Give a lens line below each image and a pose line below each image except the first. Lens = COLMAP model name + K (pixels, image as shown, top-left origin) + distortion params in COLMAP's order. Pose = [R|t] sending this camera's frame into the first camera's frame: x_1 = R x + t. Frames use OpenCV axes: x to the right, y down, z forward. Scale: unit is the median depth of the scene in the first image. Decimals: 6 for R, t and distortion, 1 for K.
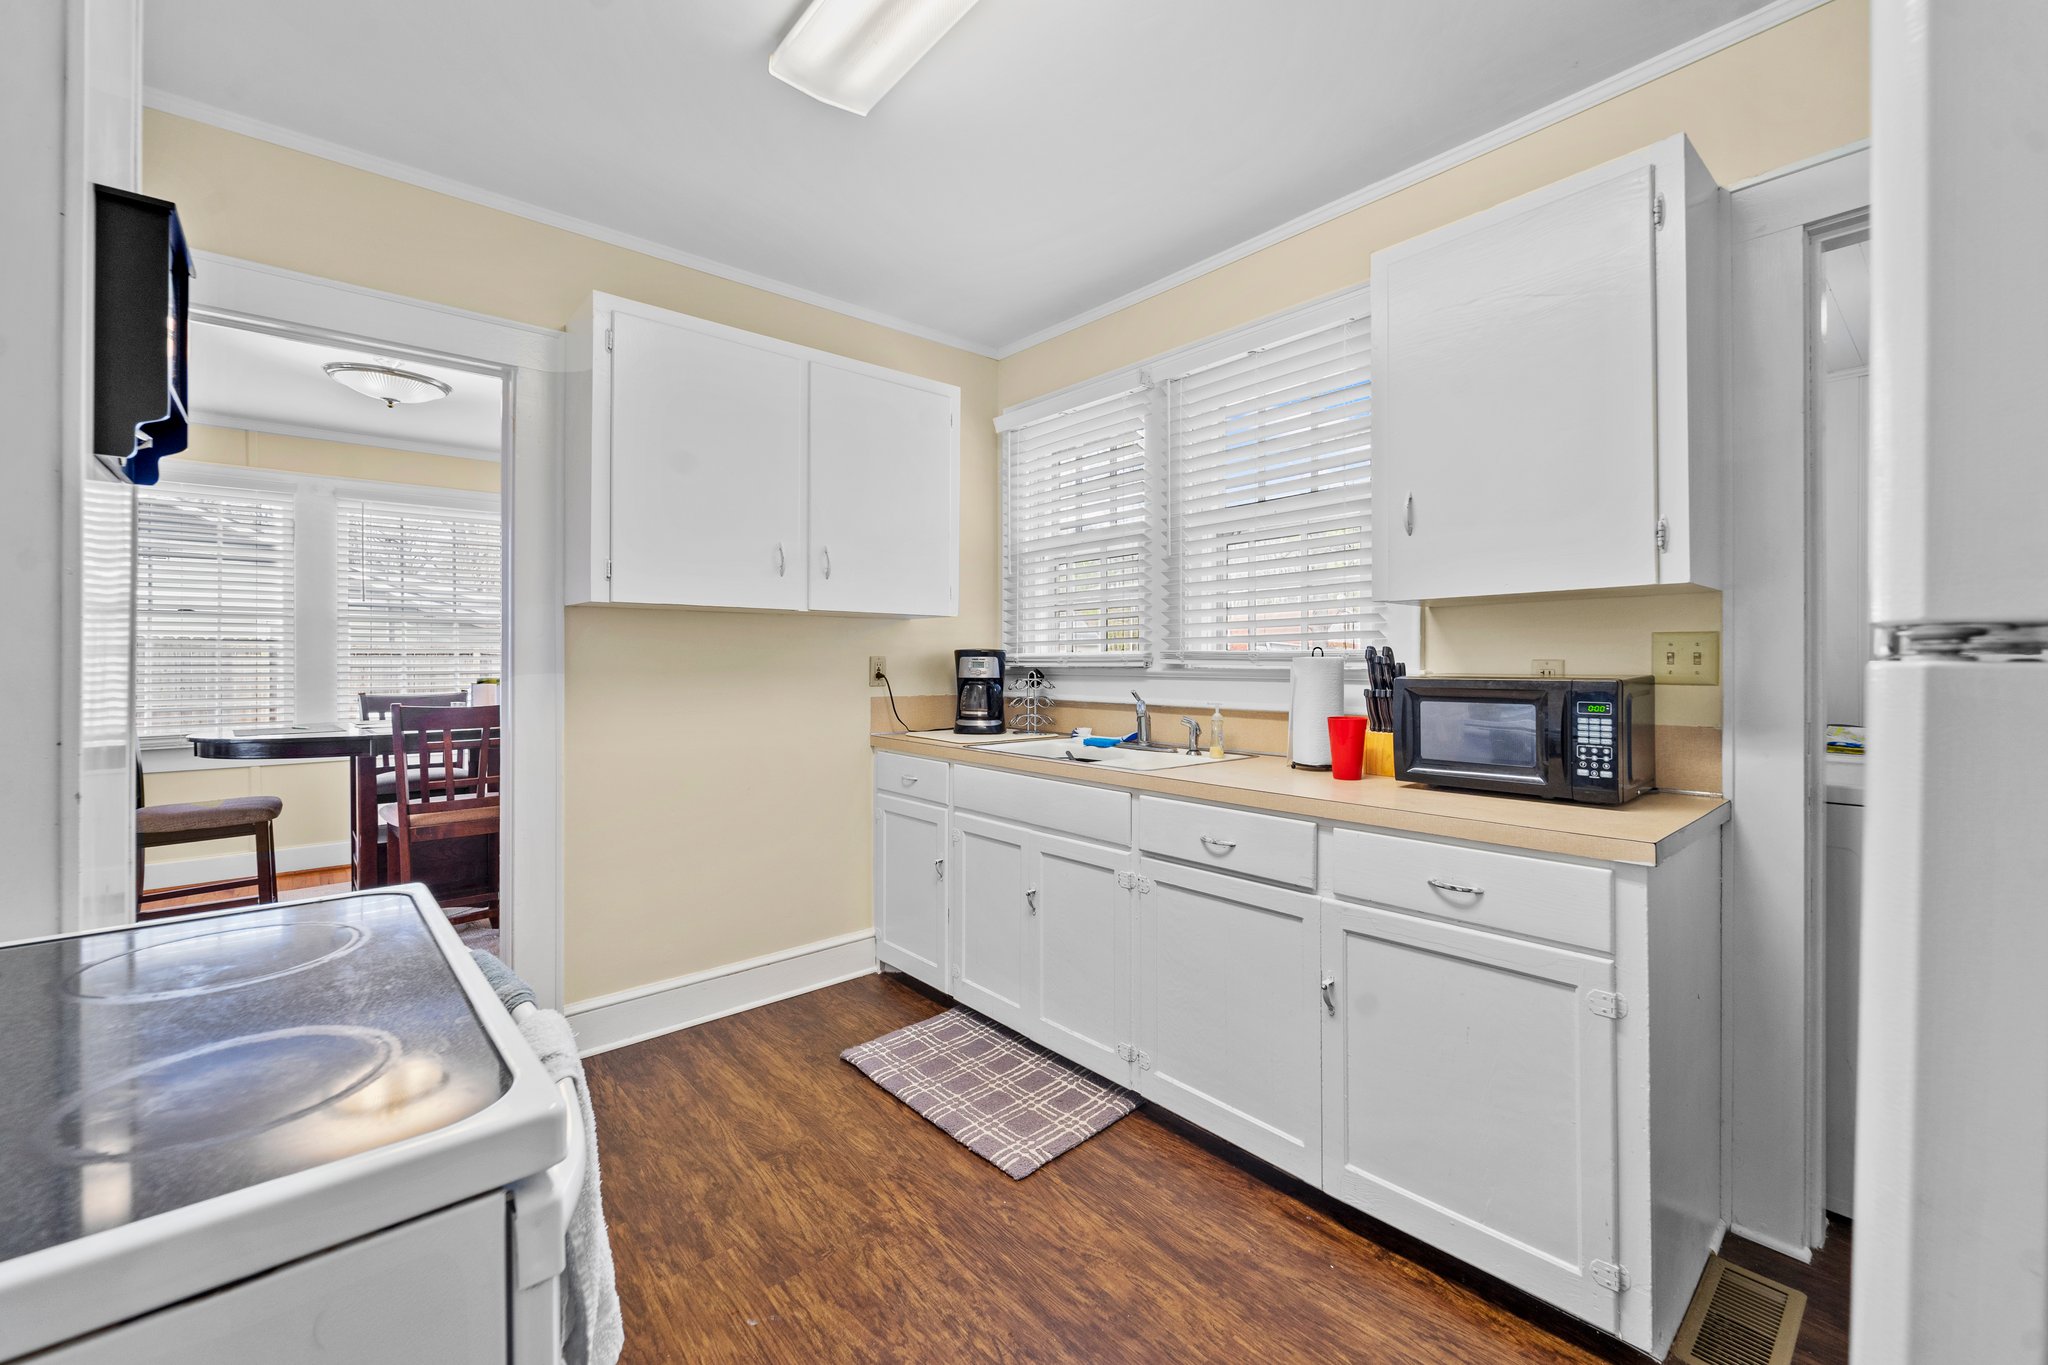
lens RADIAL K [[829.1, 0, 1027.5], [0, 829.1, 655.2], [0, 0, 1]] dist [0.000873, -0.000098]
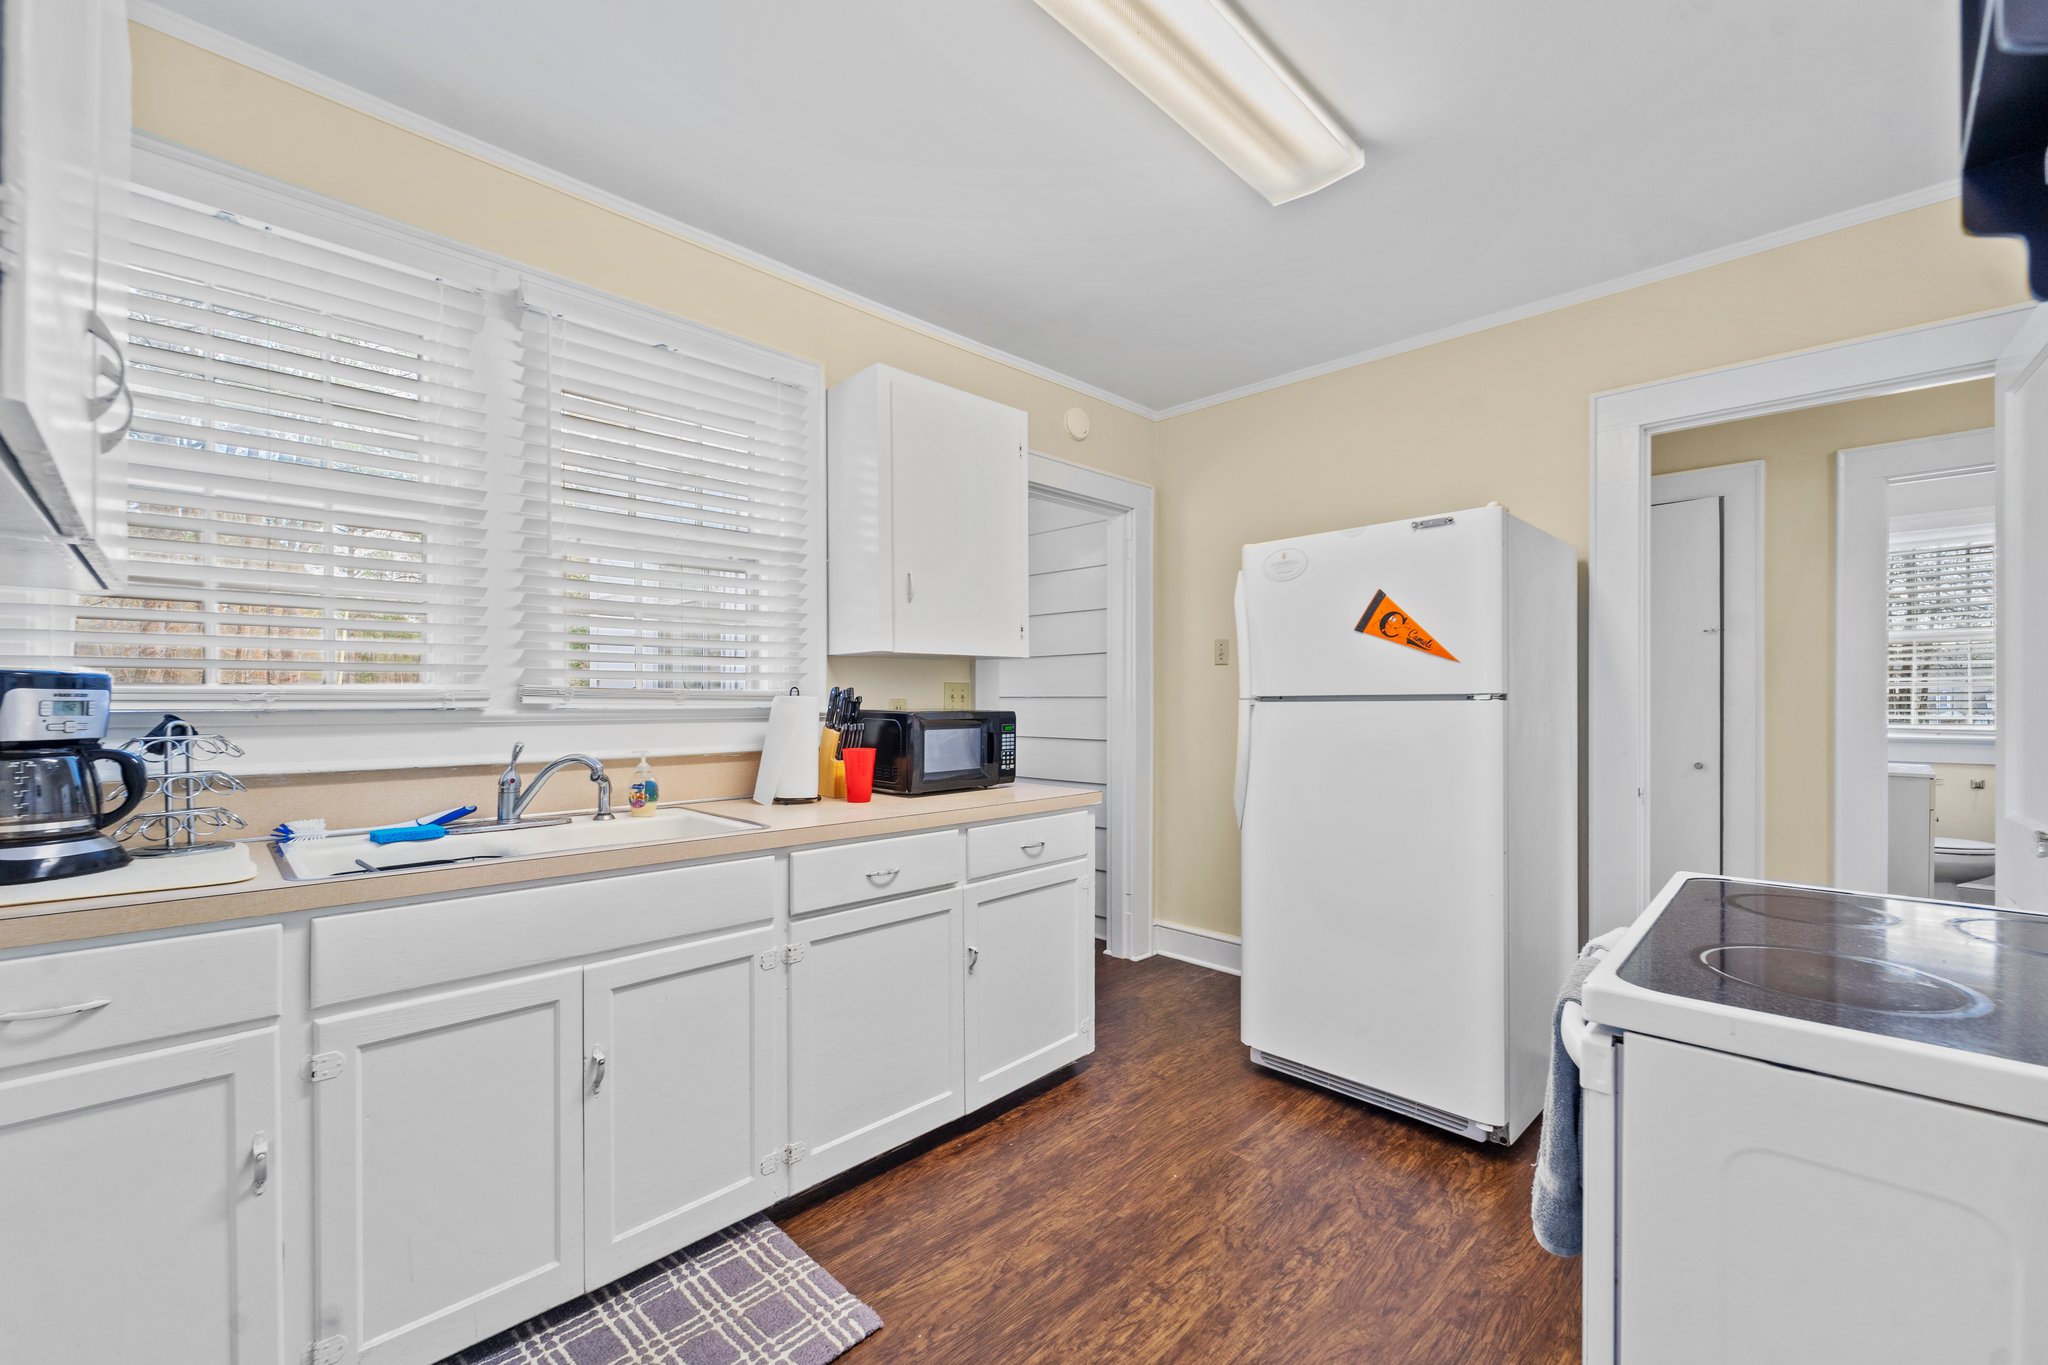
lens RADIAL K [[841.0, 0, 1024.0], [0, 841.0, 698.6], [0, 0, 1]] dist [-0.000571, -0.000214]
pose [[-0.075867, 0.001425, 0.997117, -0.848976], [-0.007570, 0.999969, -0.002005, 0.006048], [-0.997089, -0.007700, -0.075854, 0.912766]]
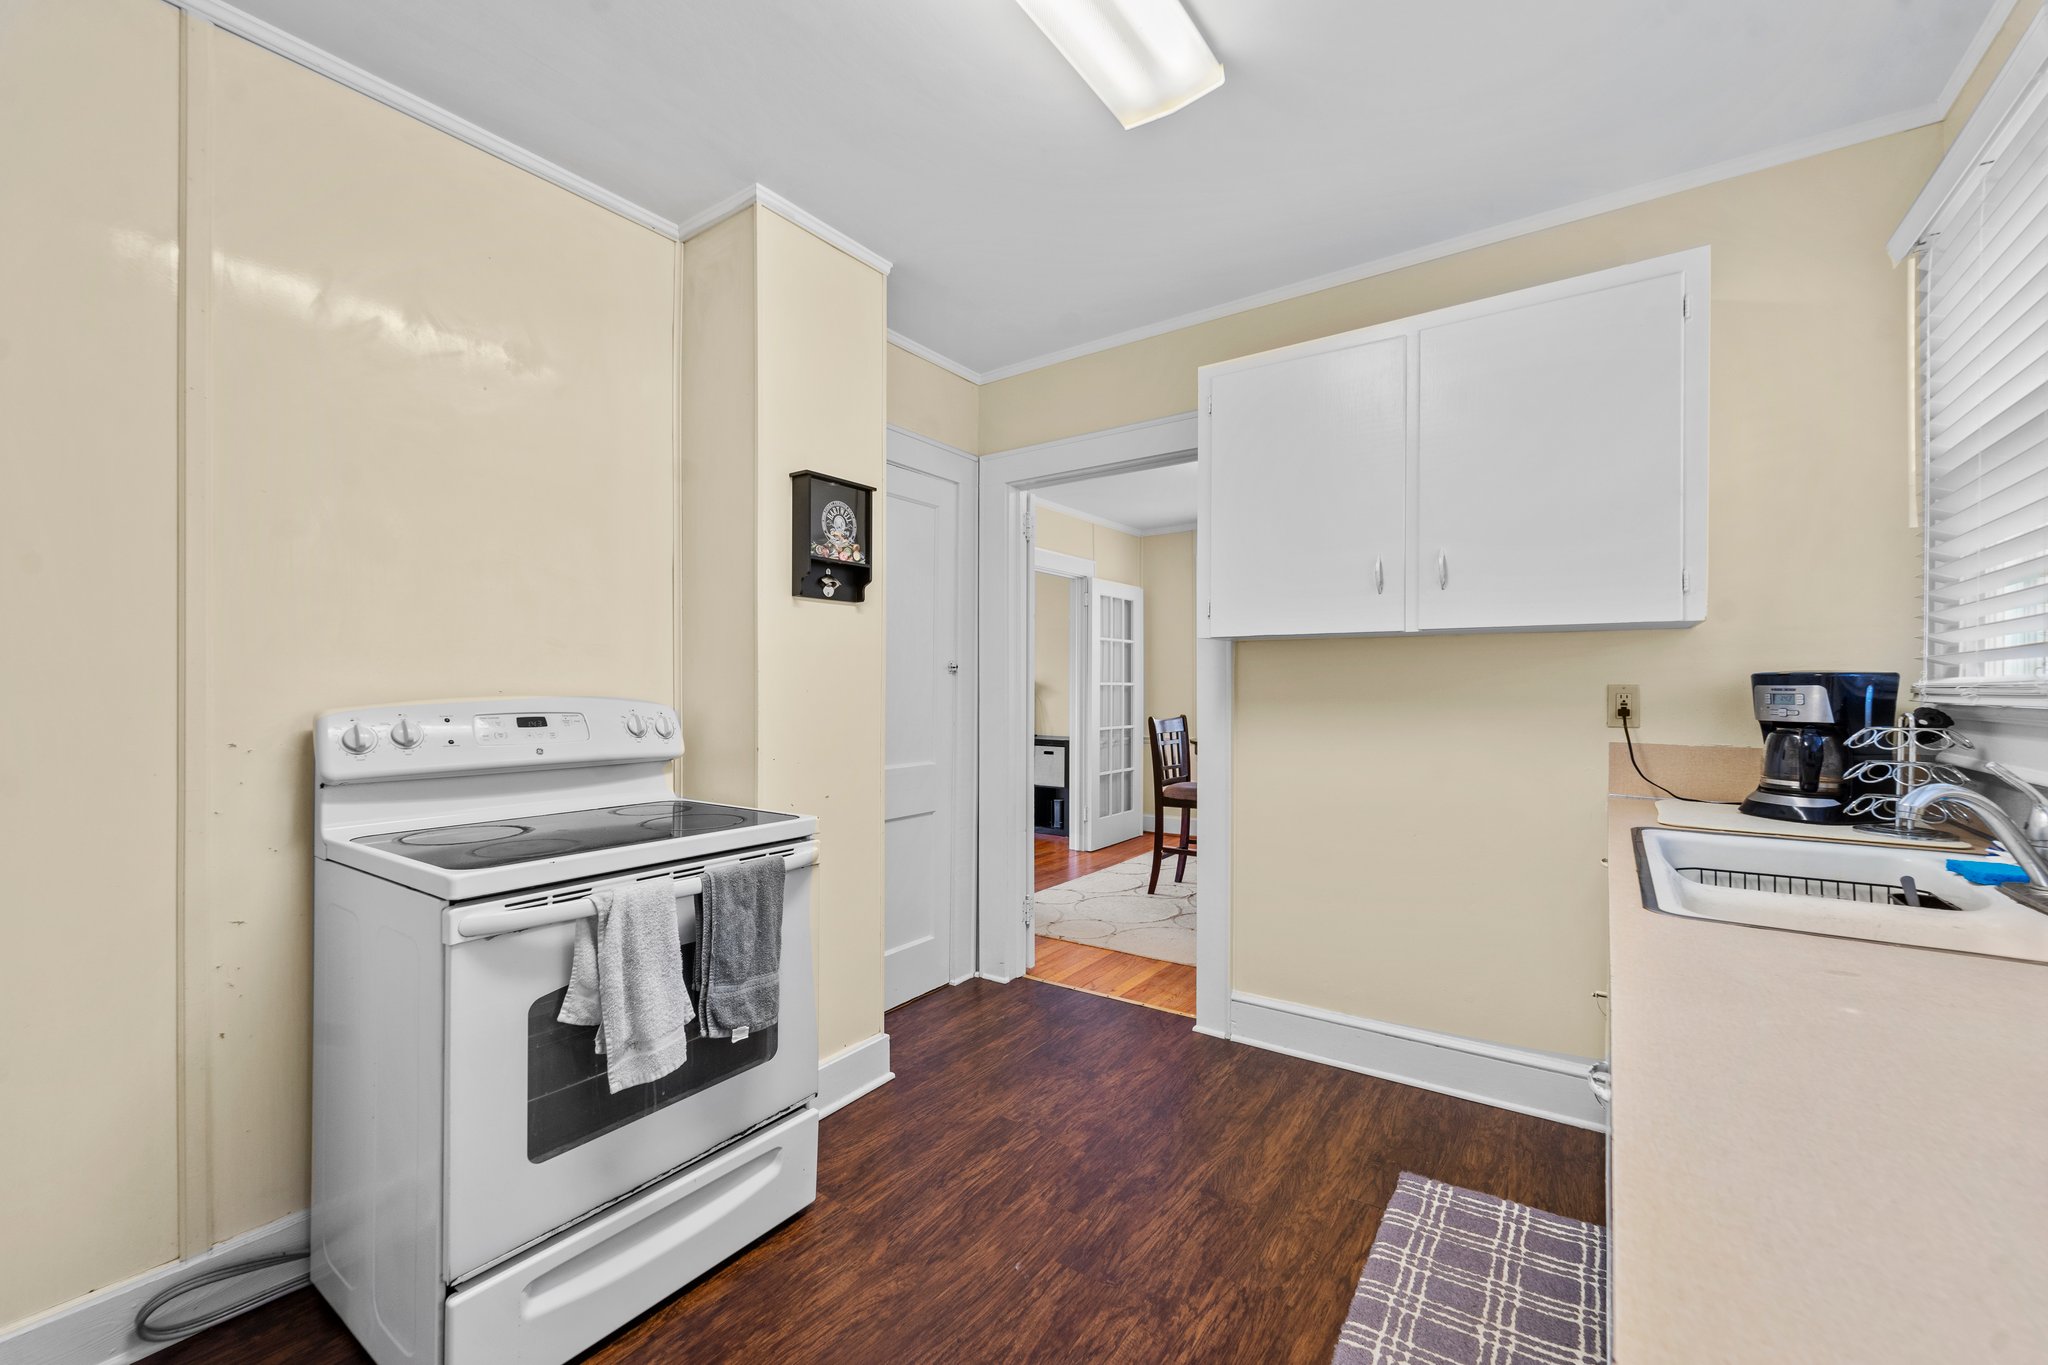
lens RADIAL K [[821.1, 0, 1024.0], [0, 821.1, 682.5], [0, 0, 1]] dist [0.000734, -0.000058]
pose [[0.241033, -0.002719, -0.970513, 0.607460], [0.004765, 0.999987, -0.001618, -0.002385], [0.970505, -0.004235, 0.241043, 0.576116]]
